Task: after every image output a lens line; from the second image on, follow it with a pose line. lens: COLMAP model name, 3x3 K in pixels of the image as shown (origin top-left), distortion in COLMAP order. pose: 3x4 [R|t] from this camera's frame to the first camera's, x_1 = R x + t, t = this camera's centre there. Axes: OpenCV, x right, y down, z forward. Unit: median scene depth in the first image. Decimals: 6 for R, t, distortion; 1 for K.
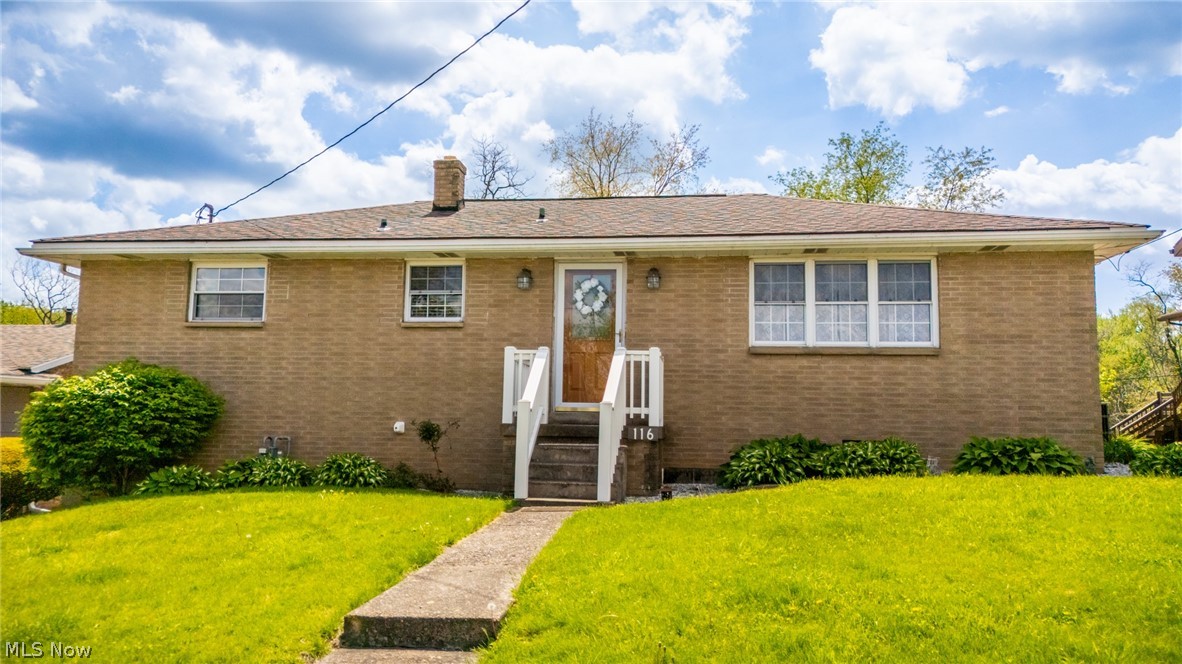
lens RADIAL K [[889.3, 0, 594.3], [0, 889.3, 325.4], [0, 0, 1]] dist [0.103104, -0.174212]
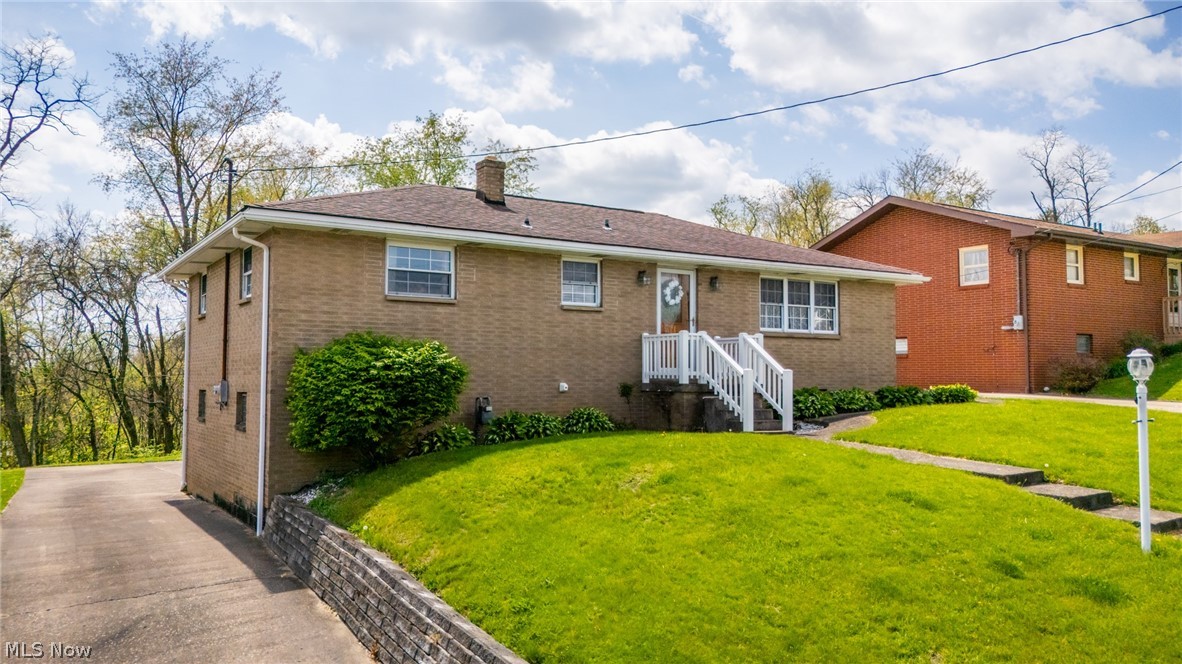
lens RADIAL K [[868.7, 0, 594.5], [0, 868.7, 326.6], [0, 0, 1]] dist [0.082958, -0.094625]
pose [[0.759434, 0.023191, 0.650171, -1.024016], [-0.062761, 0.997315, 0.037735, -0.023668], [-0.647550, -0.069463, 0.758851, 0.027740]]
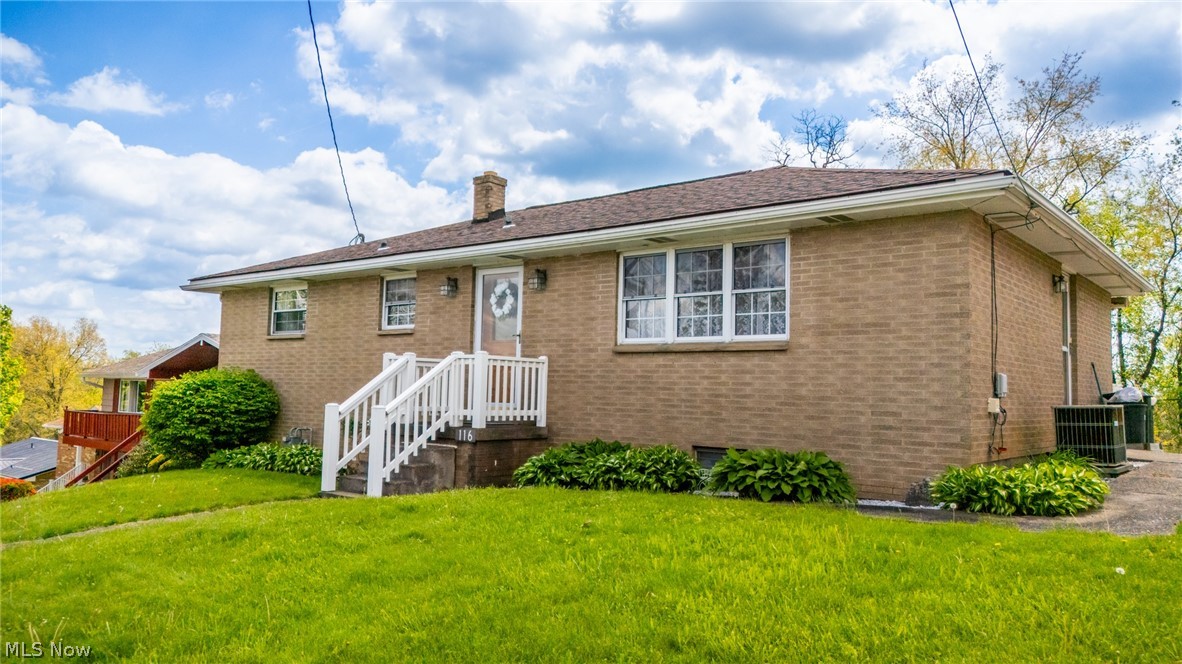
lens RADIAL K [[868.7, 0, 594.5], [0, 868.7, 326.6], [0, 0, 1]] dist [0.082958, -0.094625]
pose [[0.857814, -0.037185, -0.512613, 0.622154], [0.048023, 0.998815, 0.007907, -0.004206], [0.511712, -0.031400, 0.858583, 0.187005]]
